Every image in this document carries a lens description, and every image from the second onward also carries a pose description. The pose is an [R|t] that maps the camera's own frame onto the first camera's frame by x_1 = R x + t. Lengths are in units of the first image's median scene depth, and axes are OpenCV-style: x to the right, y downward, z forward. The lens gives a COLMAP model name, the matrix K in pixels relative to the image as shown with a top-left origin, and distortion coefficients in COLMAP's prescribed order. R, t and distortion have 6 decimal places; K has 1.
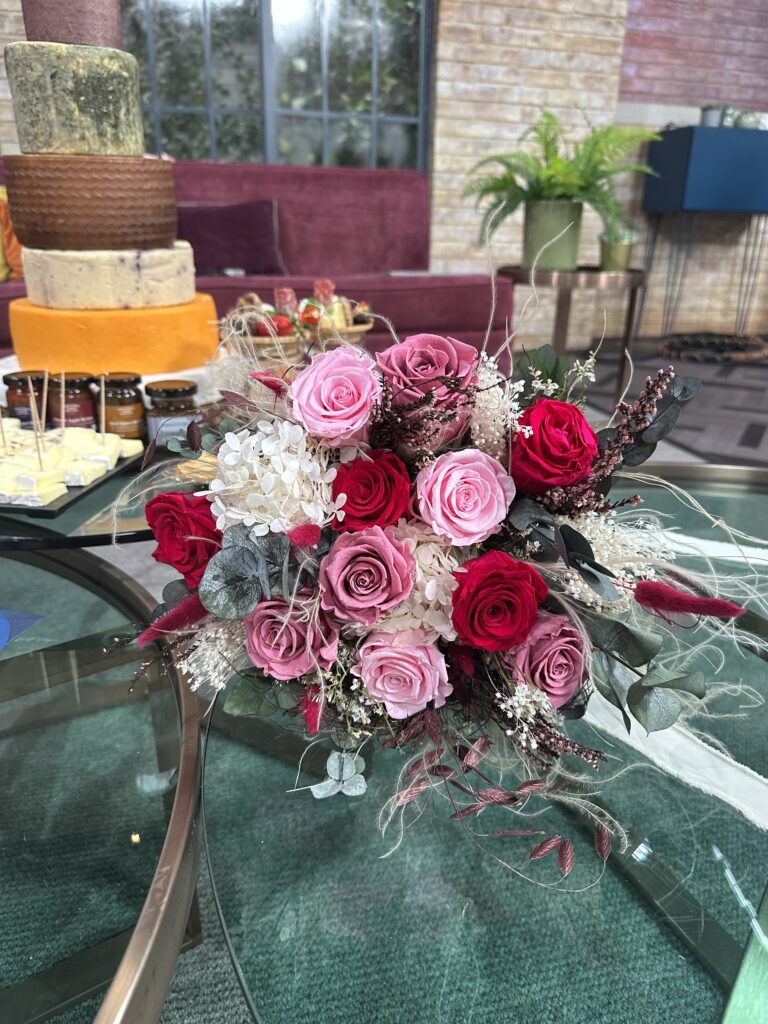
lens RADIAL K [[711.0, 0, 384.0], [0, 711.0, 512.0], [0, 0, 1]] dist [0.002085, -0.005460]
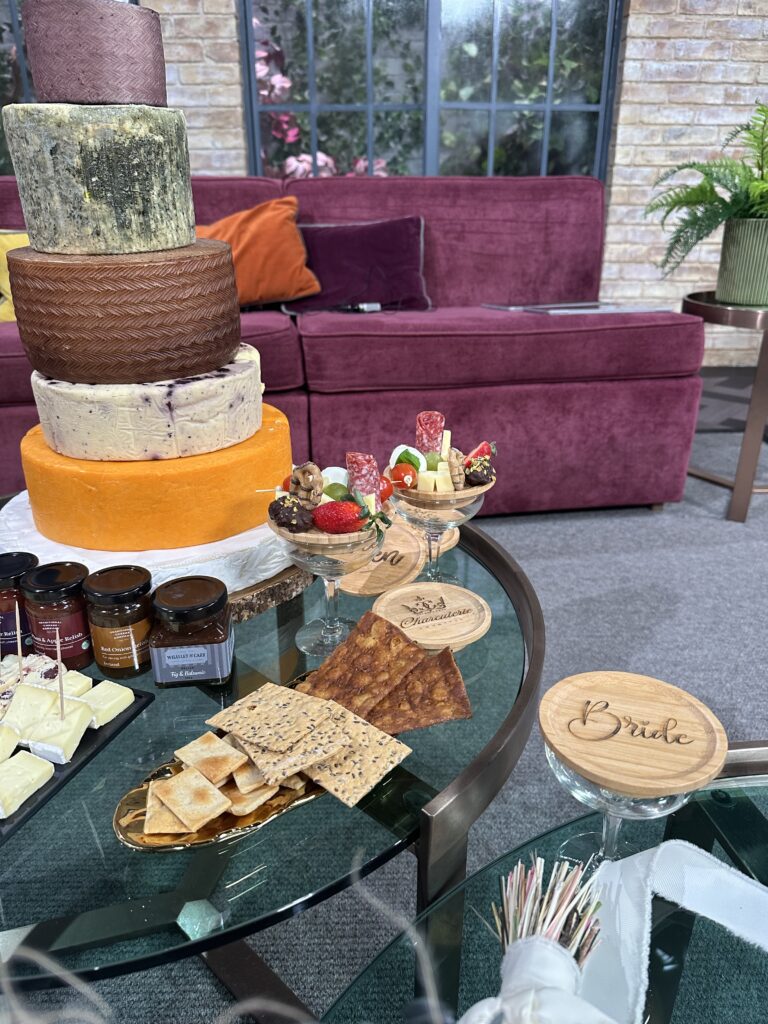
lens RADIAL K [[717.4, 0, 399.5], [0, 717.4, 513.9], [0, 0, 1]] dist [0.030131, -0.036745]
pose [[0.980027, 0.063051, -0.188603, 0.009986], [-0.059287, 0.997914, 0.025537, -0.097439], [0.189820, -0.013845, 0.981721, 0.118649]]
